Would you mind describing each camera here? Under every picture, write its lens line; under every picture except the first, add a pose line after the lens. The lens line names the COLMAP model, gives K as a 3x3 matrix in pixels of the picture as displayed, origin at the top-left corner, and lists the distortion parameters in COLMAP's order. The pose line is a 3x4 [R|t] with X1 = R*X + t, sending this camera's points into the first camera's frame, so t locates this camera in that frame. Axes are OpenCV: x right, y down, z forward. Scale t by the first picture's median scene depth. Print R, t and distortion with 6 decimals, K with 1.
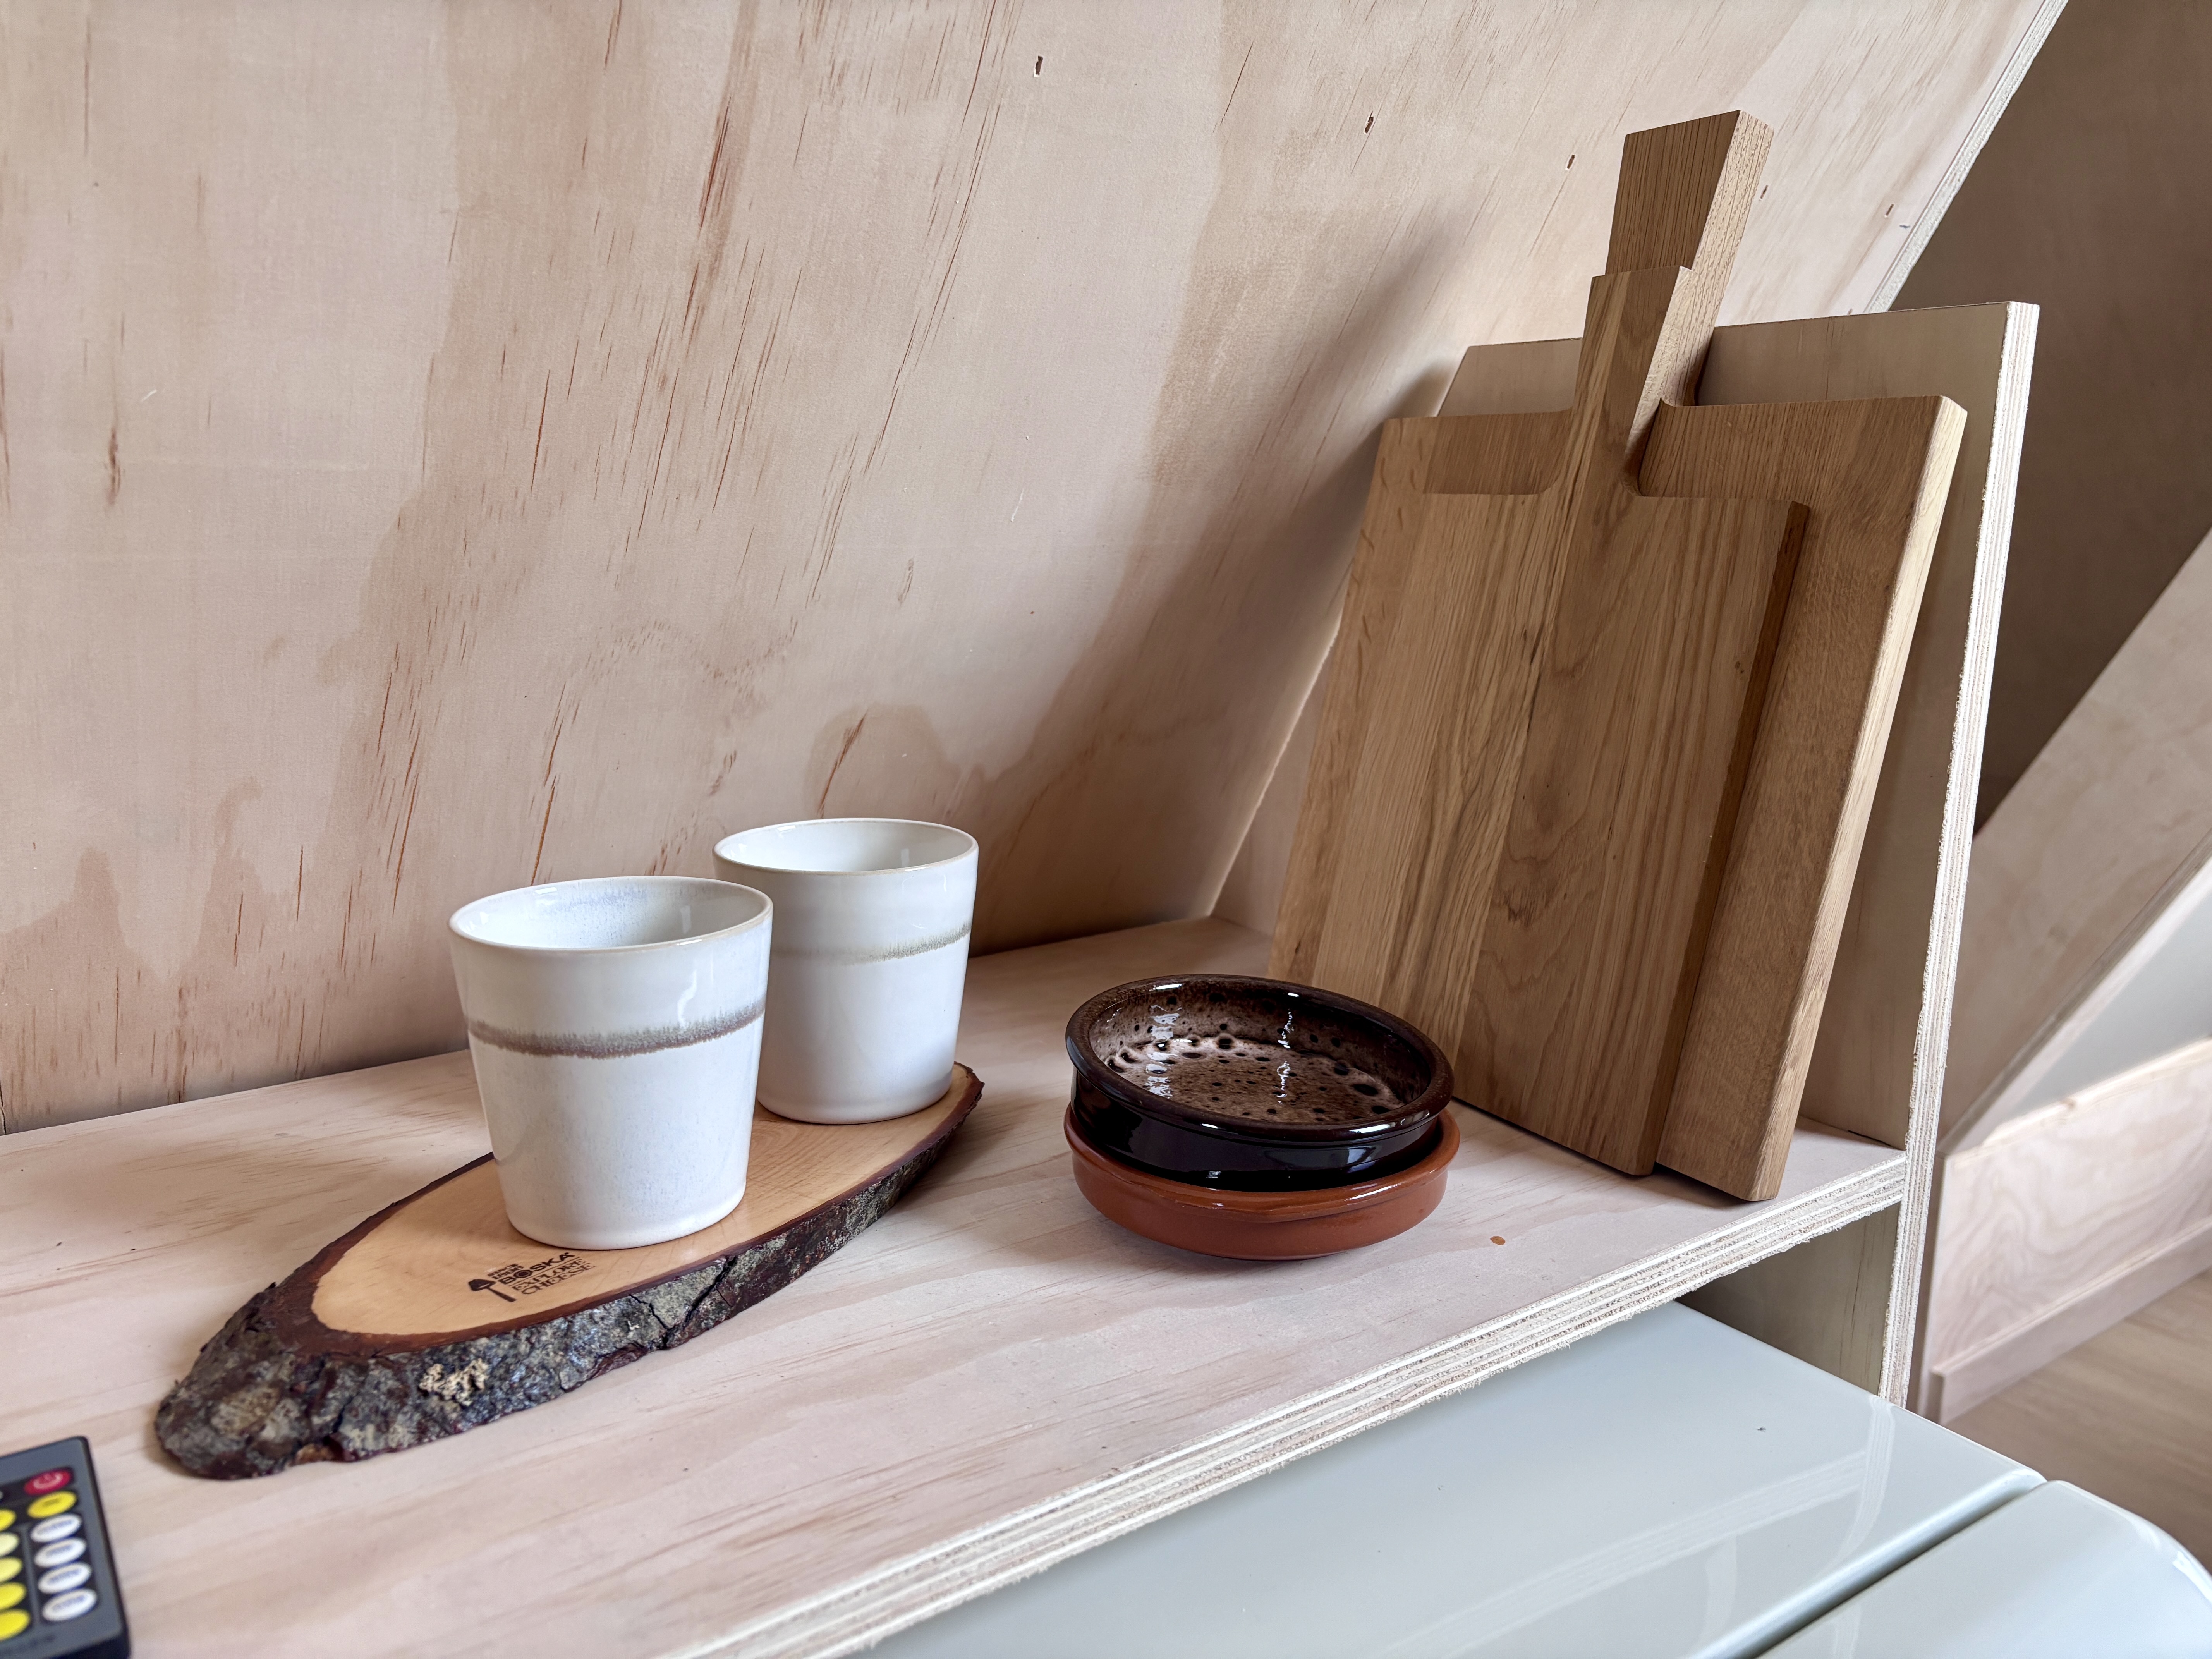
lens RADIAL K [[1630.3, 0, 1106.0], [0, 1630.3, 829.5], [0, 0, 1]] dist [0.042027, -0.047391]
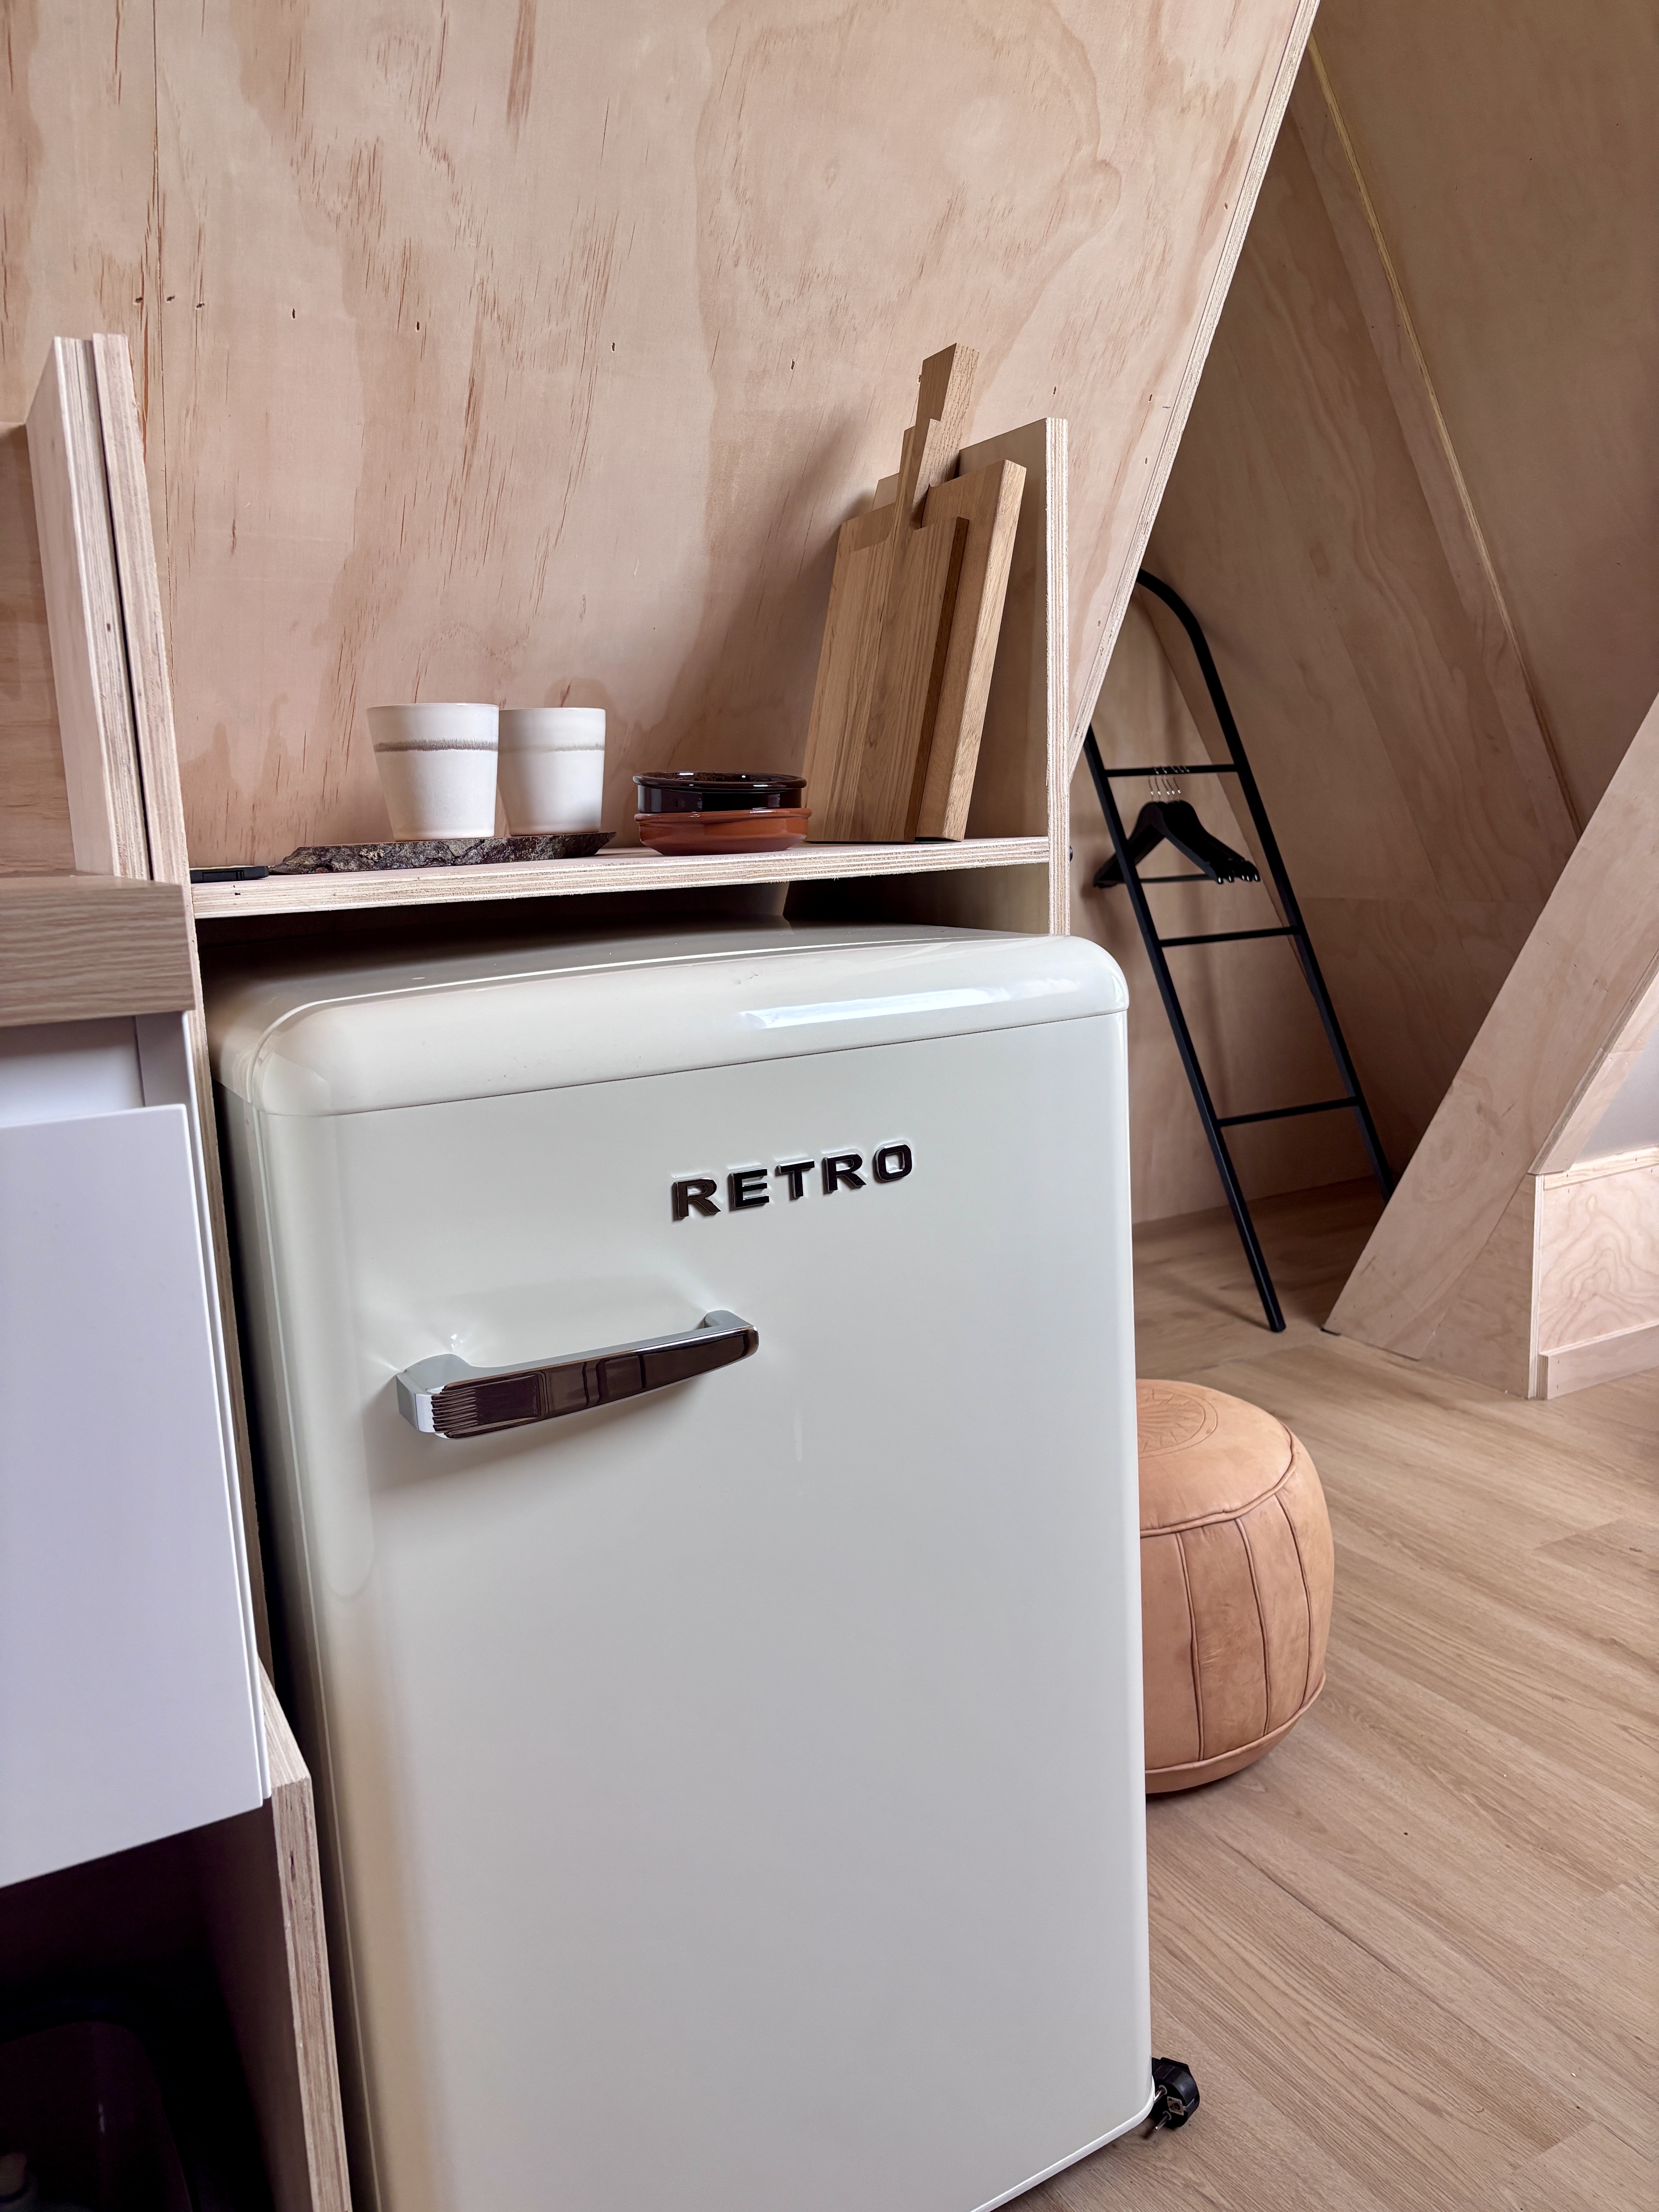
lens RADIAL K [[1611.5, 0, 829.5], [0, 1611.5, 1106.0], [0, 0, 1]] dist [0.028117, 0.000419]
pose [[0.992543, -0.028220, -0.118587, 0.426944], [0.025622, 0.999398, -0.023381, 0.553483], [0.119175, 0.020168, 0.992668, -1.004850]]
